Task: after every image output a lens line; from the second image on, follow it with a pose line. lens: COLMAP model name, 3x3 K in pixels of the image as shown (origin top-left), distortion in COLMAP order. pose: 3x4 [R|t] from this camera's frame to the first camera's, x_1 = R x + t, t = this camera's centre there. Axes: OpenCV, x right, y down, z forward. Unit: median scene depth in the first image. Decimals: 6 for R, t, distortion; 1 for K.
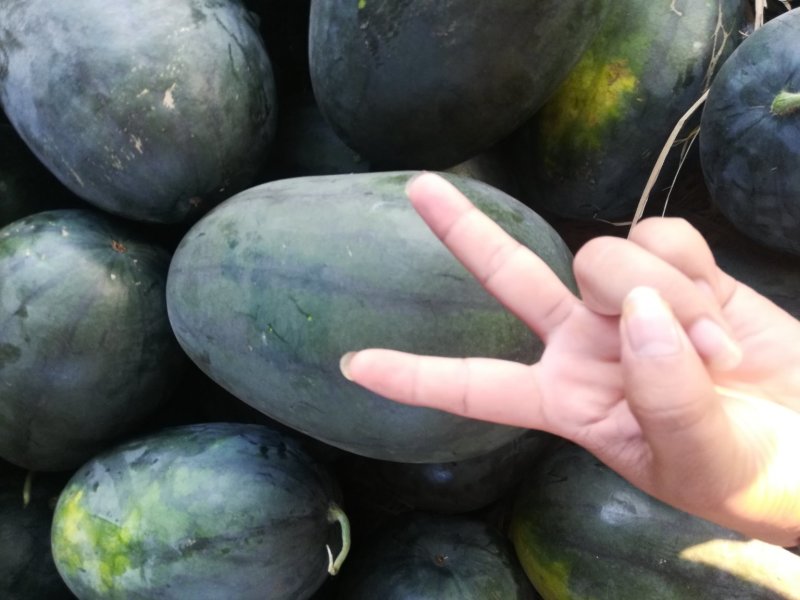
lens RADIAL K [[628.0, 0, 400.0], [0, 628.0, 300.0], [0, 0, 1]] dist [0.116349, -0.192466]
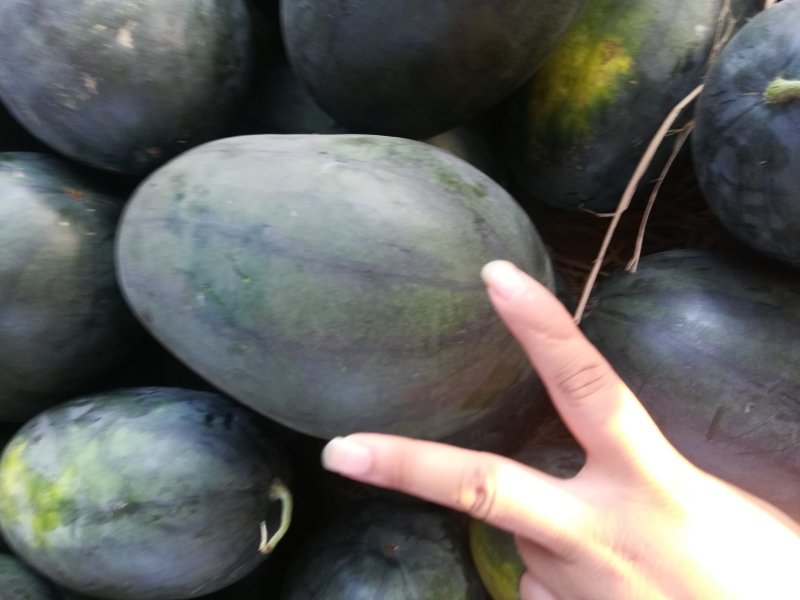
lens RADIAL K [[628.0, 0, 400.0], [0, 628.0, 300.0], [0, 0, 1]] dist [0.116349, -0.192466]
pose [[0.995871, 0.087185, -0.025303, 0.089763], [-0.086809, 0.996103, 0.015604, 0.019734], [0.026564, -0.013343, 0.999558, 0.053517]]
